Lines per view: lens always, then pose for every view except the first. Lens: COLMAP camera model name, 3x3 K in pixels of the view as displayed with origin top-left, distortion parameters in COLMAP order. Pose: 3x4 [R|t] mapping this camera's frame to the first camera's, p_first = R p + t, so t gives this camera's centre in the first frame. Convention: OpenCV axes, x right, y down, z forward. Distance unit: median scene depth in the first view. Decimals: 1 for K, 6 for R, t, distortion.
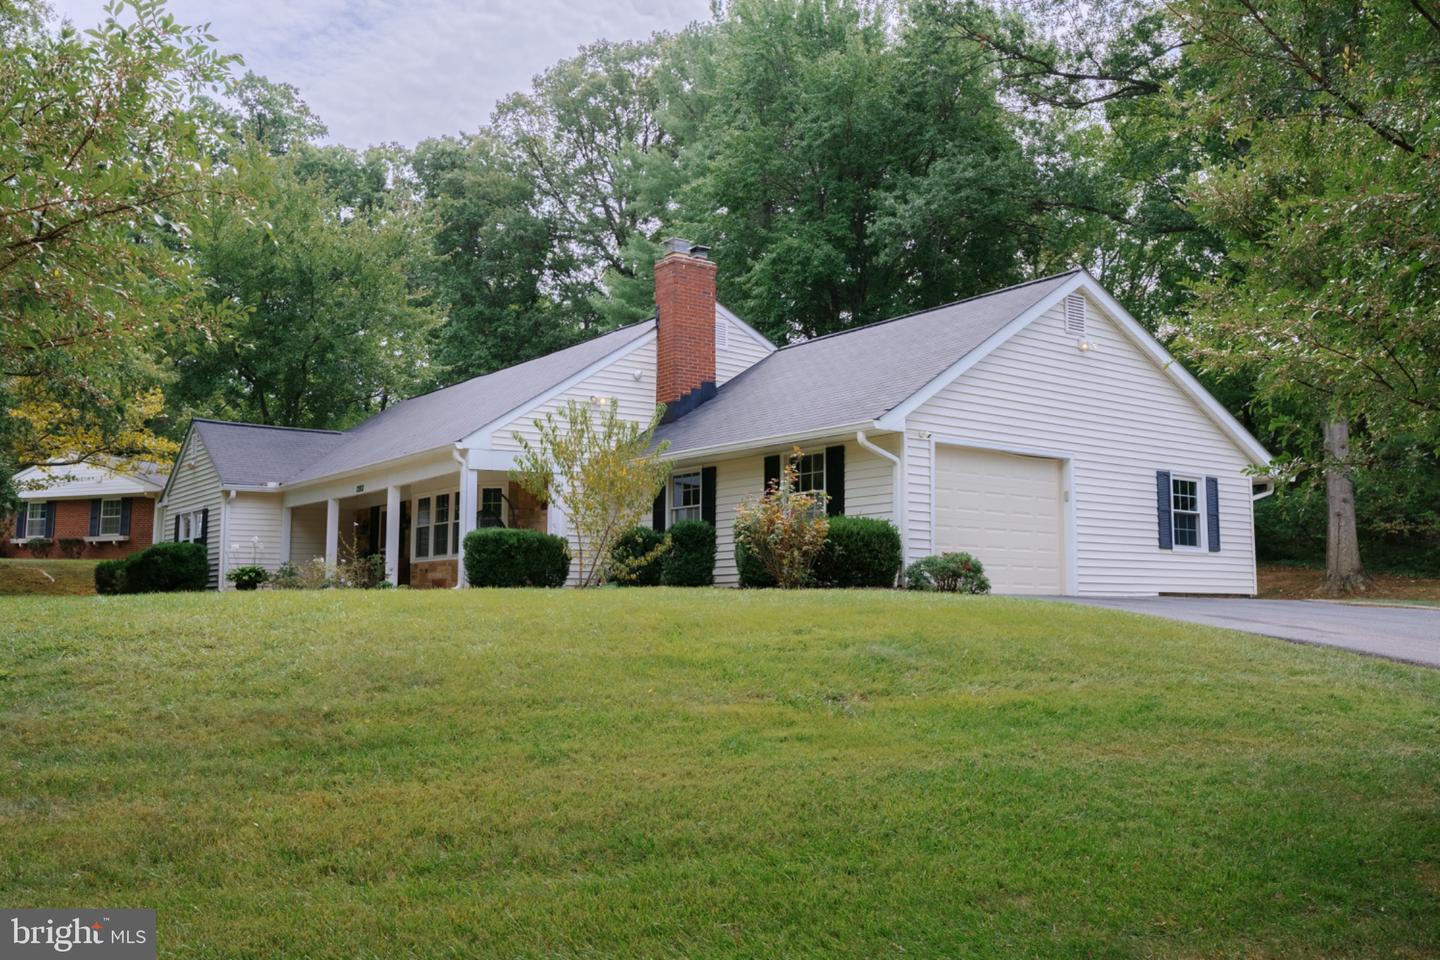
lens RADIAL K [[1204.6, 0, 727.9], [0, 1204.6, 474.0], [0, 0, 1]] dist [-0.001276, 0.001028]
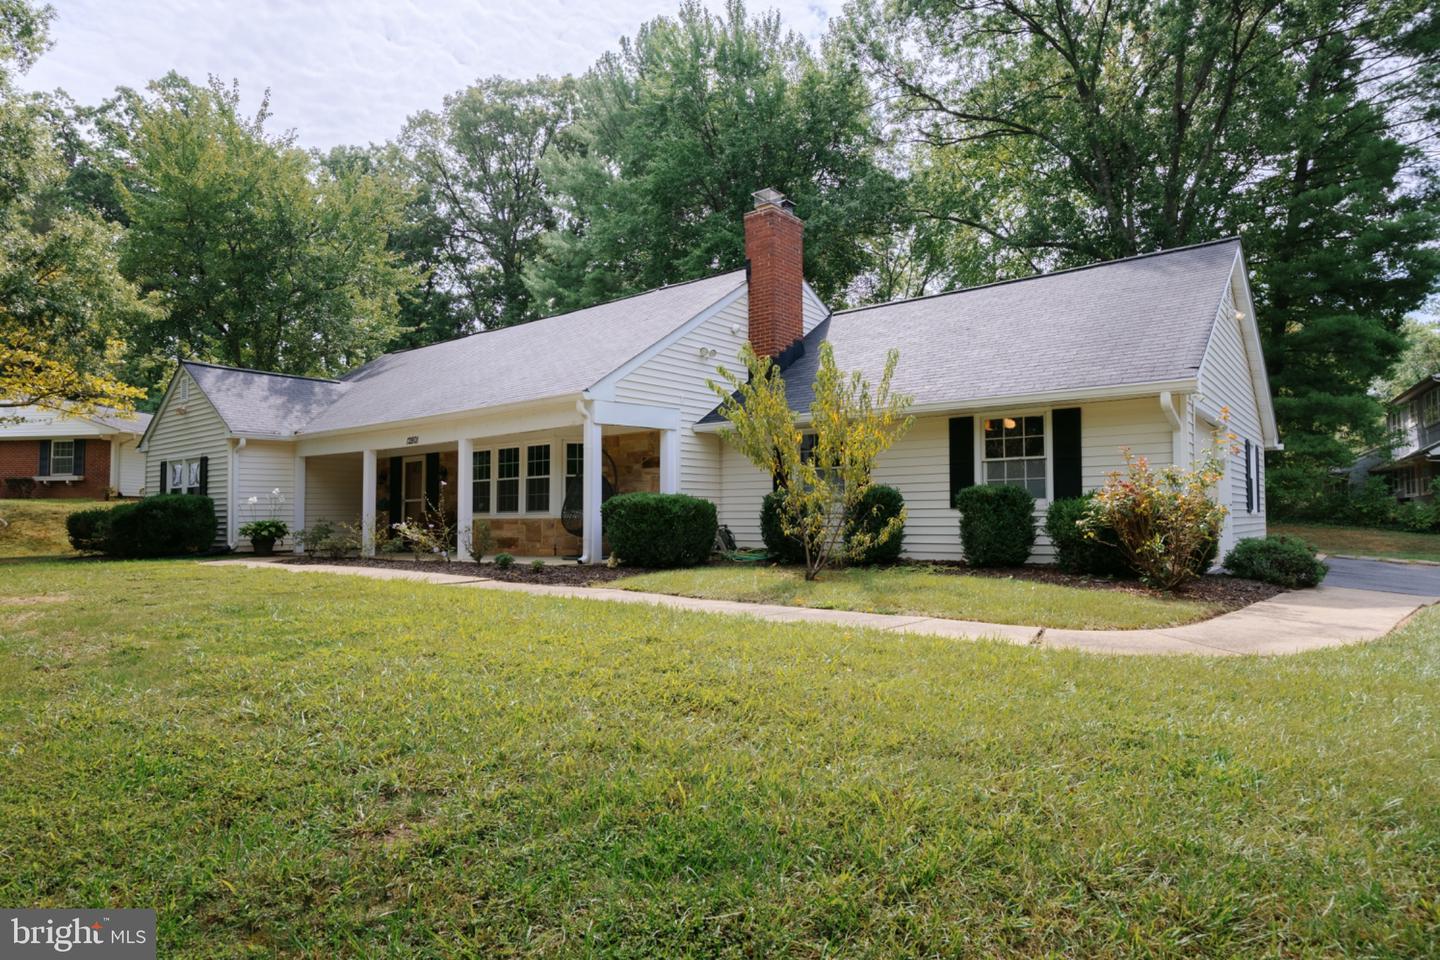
lens RADIAL K [[790.7, 0, 705.0], [0, 790.7, 483.5], [0, 0, 1]] dist [0.004438, -0.002836]
pose [[0.972662, 0.005711, 0.232157, -0.191161], [-0.021807, 0.997526, 0.066826, -0.000284], [-0.231201, -0.070062, 0.970380, 0.298680]]
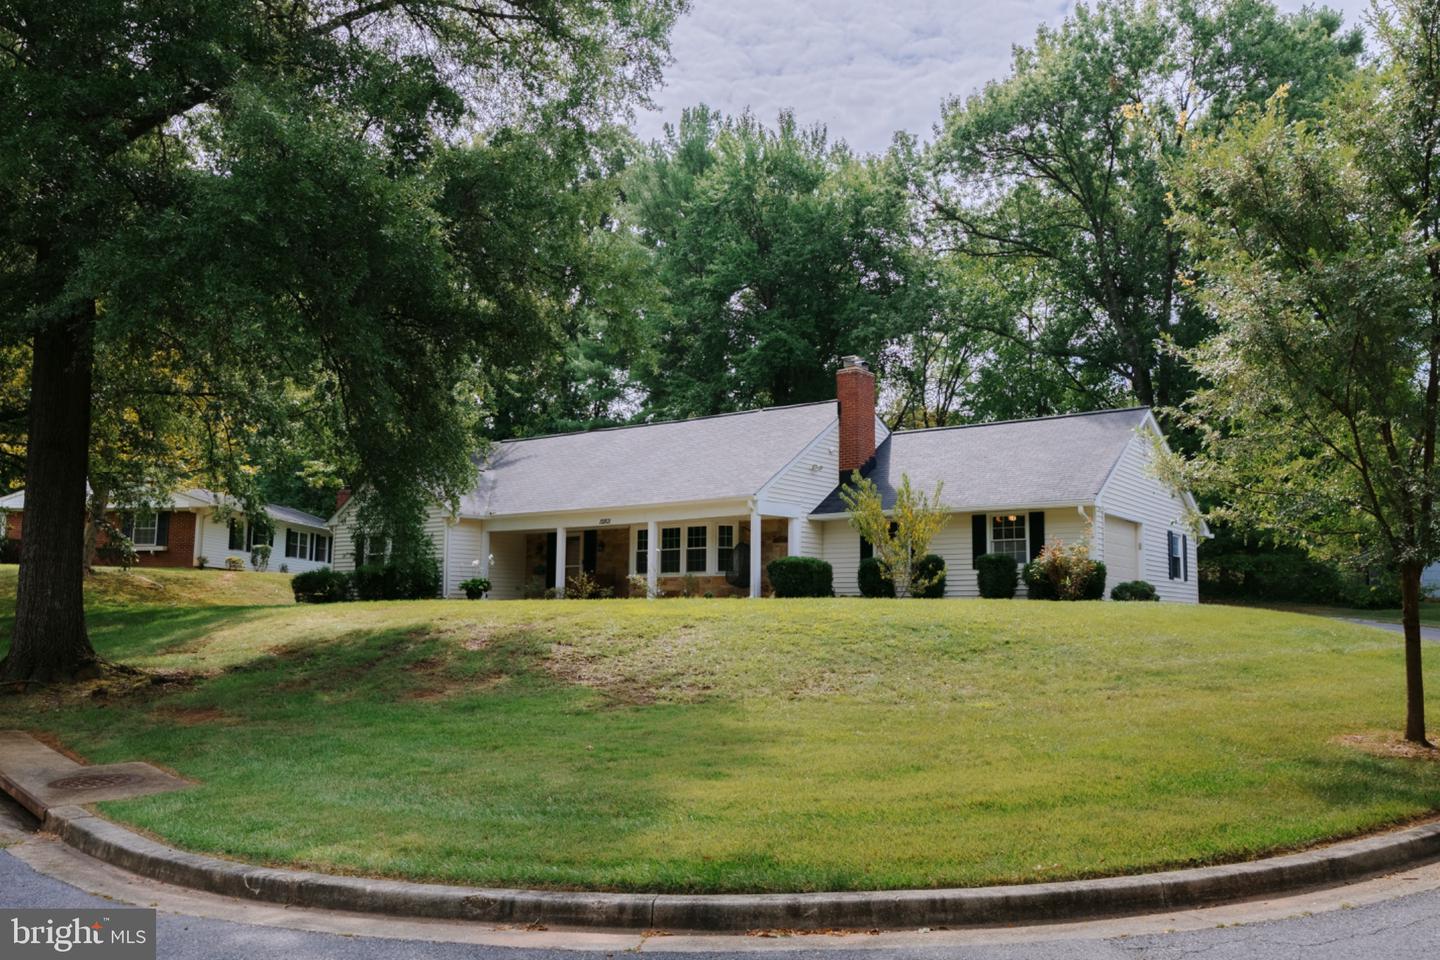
lens RADIAL K [[1112.3, 0, 726.9], [0, 1112.3, 490.5], [0, 0, 1]] dist [-0.002391, -0.000532]
pose [[0.956660, 0.042132, 0.288145, -0.445386], [-0.039749, 0.999110, -0.014122, -0.008262], [-0.288483, 0.002056, 0.957483, -0.174527]]
